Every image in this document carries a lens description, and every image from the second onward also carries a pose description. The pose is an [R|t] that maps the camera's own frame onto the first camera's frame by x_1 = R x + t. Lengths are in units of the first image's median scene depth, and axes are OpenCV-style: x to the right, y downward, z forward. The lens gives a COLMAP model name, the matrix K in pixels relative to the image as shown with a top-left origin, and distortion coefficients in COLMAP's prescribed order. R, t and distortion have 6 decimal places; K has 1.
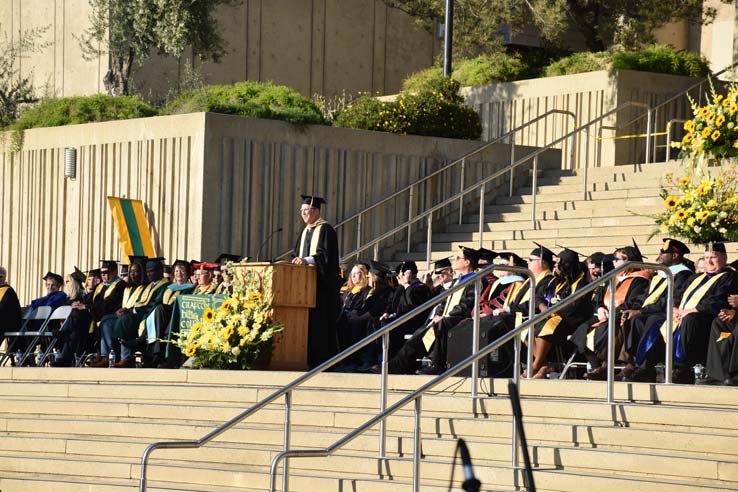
lens RADIAL K [[2777.5, 0, 371.3], [0, 2777.5, 241.9], [0, 0, 1]] dist [1.629443, 0.000000]
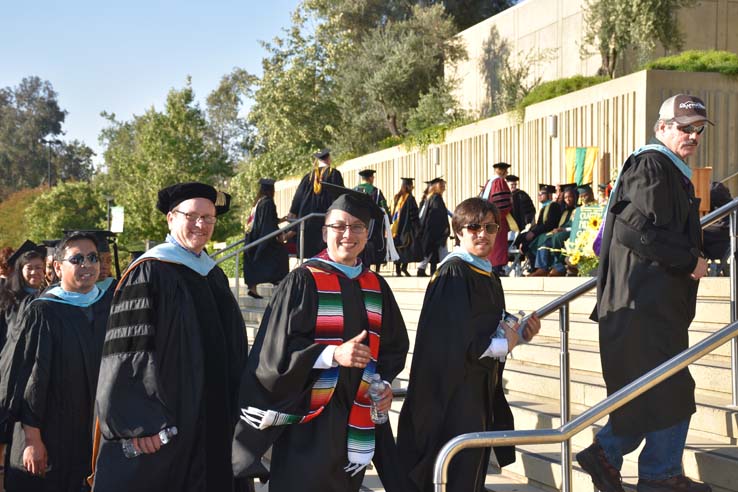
lens RADIAL K [[1296.0, 0, 370.7], [0, 1296.0, 252.1], [0, 0, 1]] dist [0.410726, 0.000000]
pose [[0.943808, -0.030464, -0.329087, 0.014806], [0.037522, 0.999181, 0.015115, 0.018954], [0.328357, -0.026614, 0.944179, 0.378651]]
